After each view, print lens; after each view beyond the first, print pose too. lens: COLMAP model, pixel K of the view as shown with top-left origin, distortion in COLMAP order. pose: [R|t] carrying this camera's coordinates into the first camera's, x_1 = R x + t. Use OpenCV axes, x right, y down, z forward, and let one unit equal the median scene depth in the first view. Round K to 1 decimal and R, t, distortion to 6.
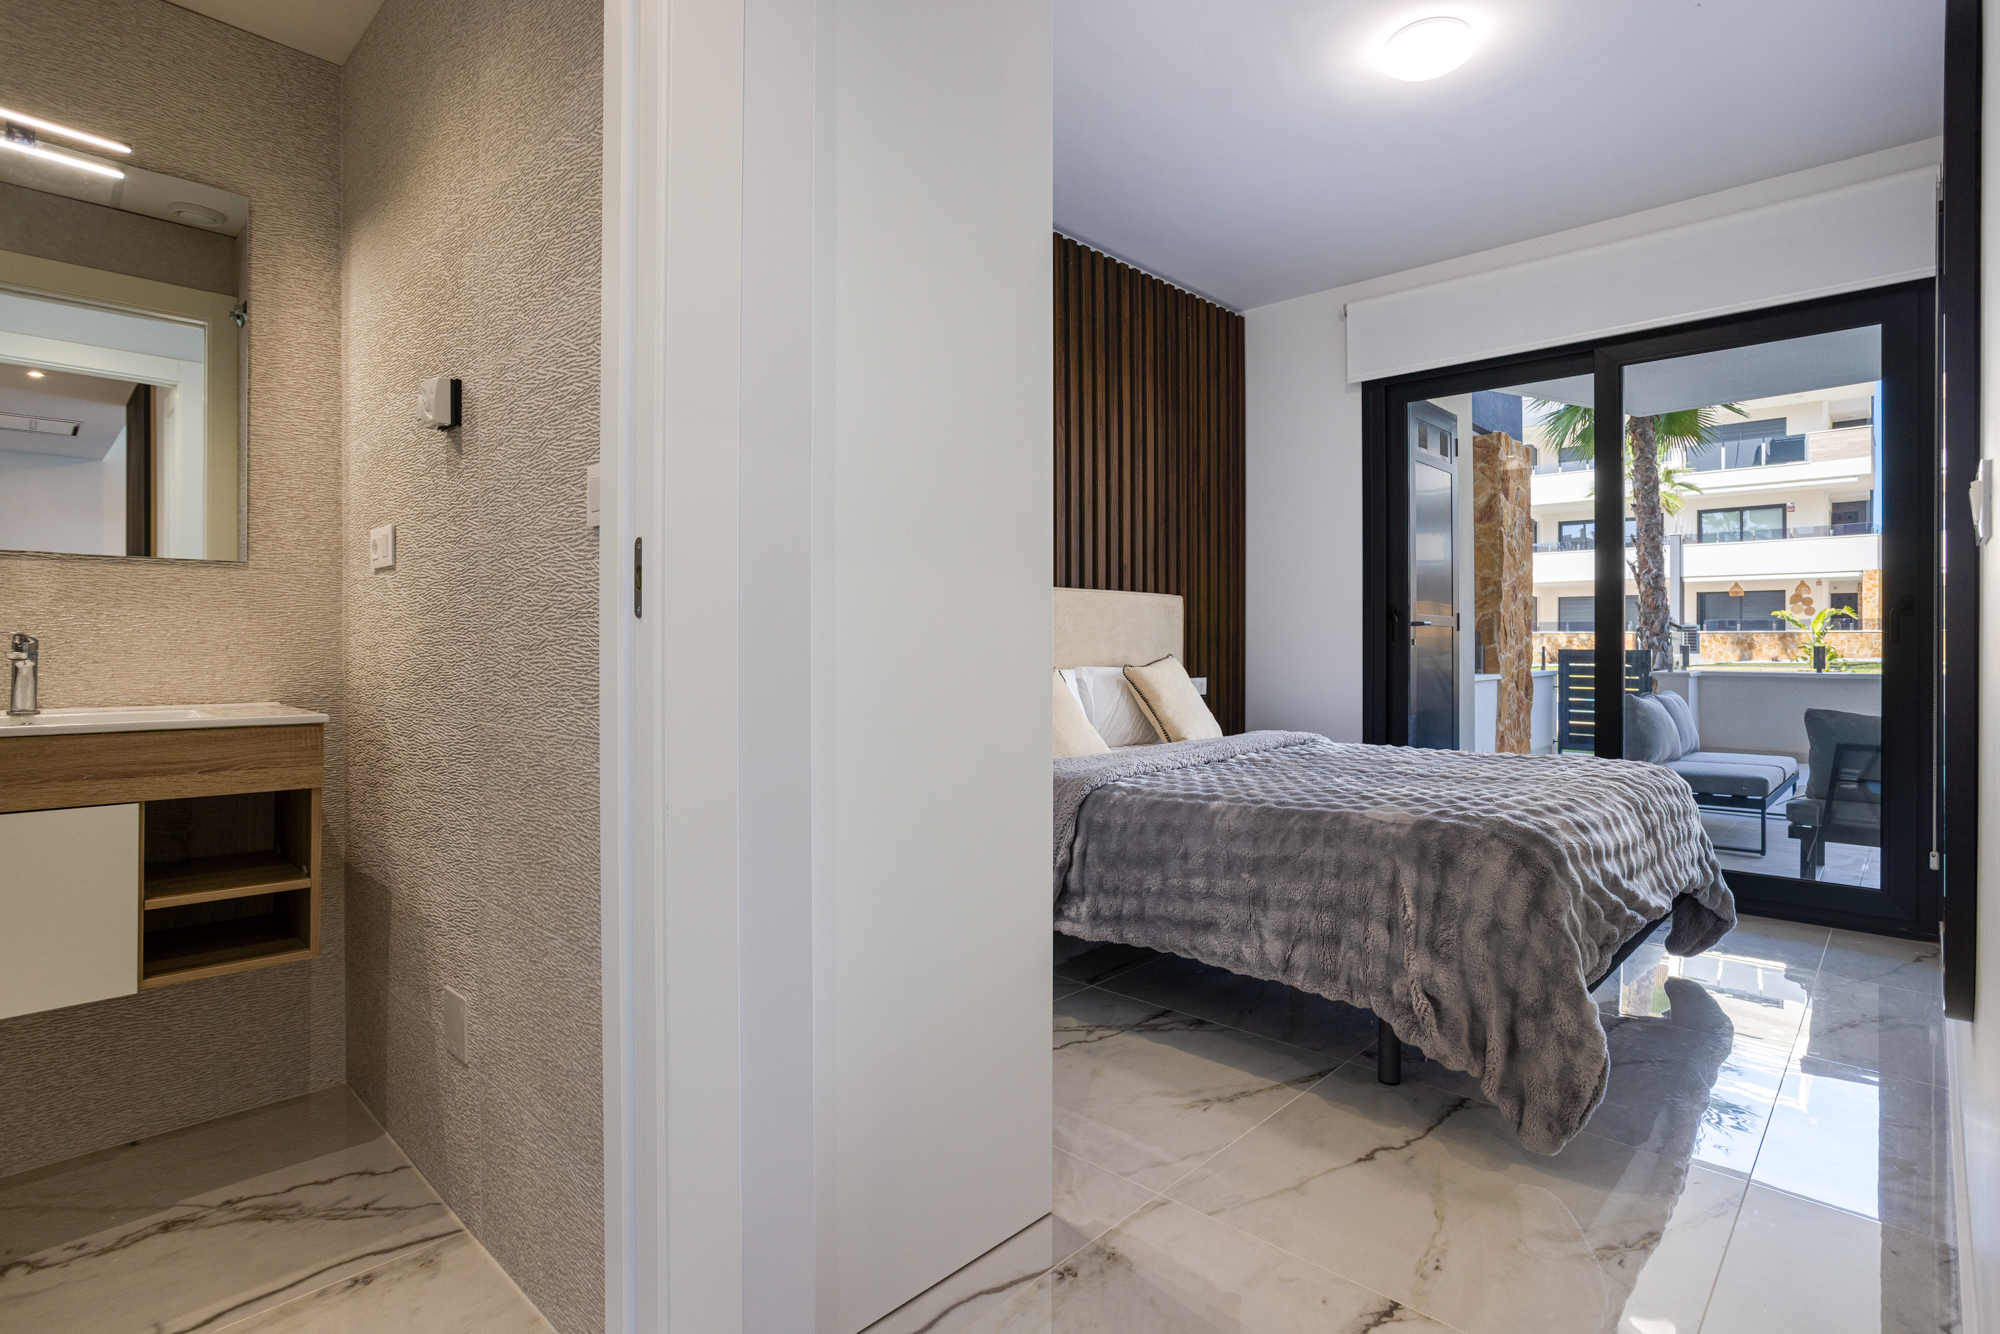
lens RADIAL K [[998.6, 0, 1010.7], [0, 998.6, 636.6], [0, 0, 1]] dist [-0.037374, 0.019881]
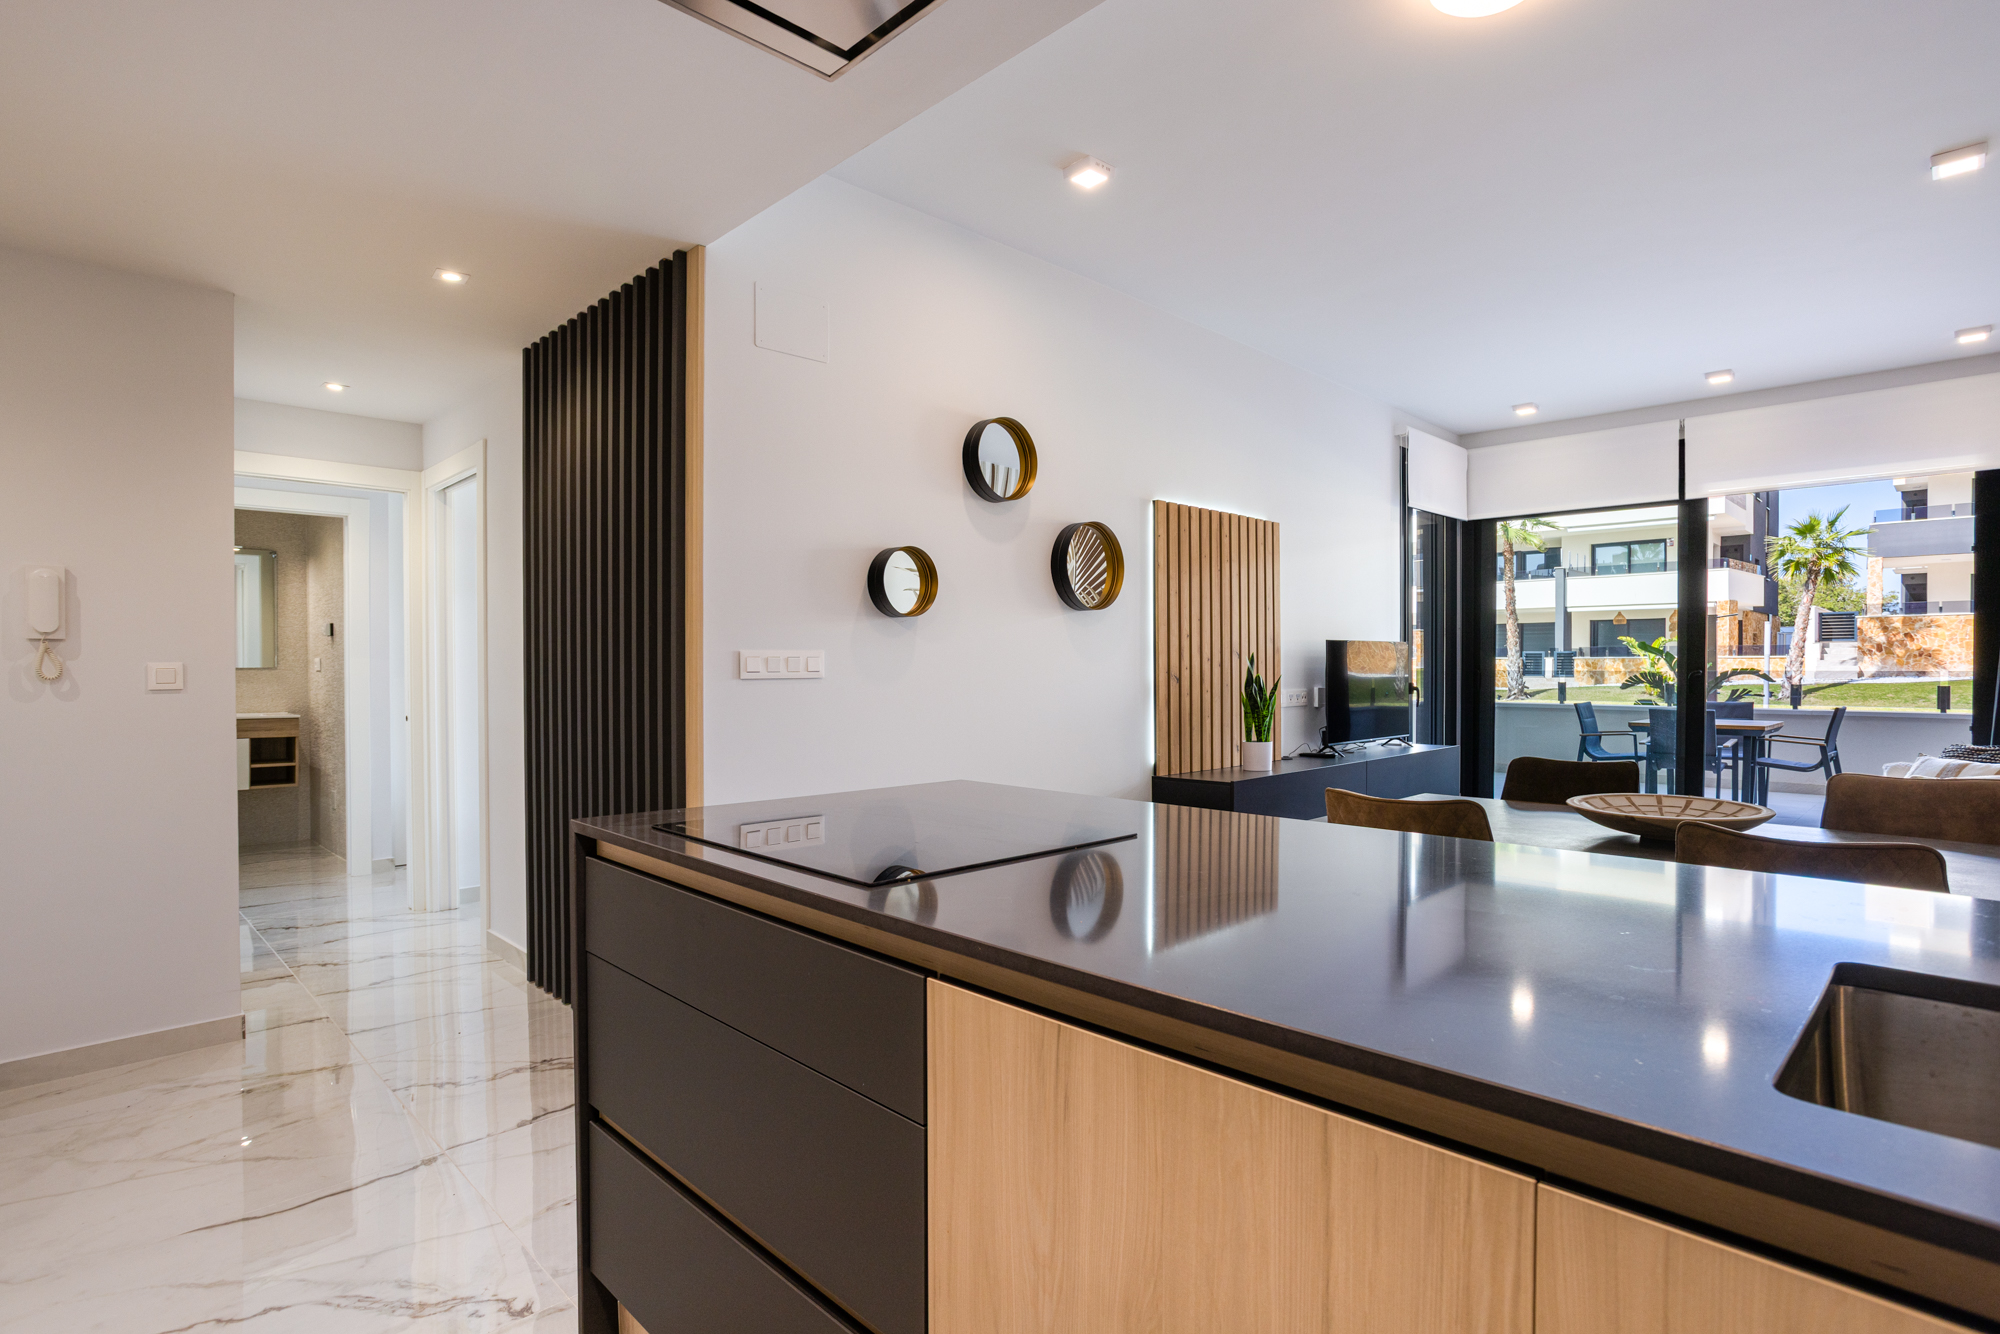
lens RADIAL K [[998.6, 0, 1008.8], [0, 998.6, 671.9], [0, 0, 1]] dist [-0.037374, 0.019881]
pose [[0.999547, -0.000113, -0.030084, 2.022142], [0.000611, 0.999863, 0.016571, -0.137439], [0.030078, -0.016582, 0.999410, -2.534101]]
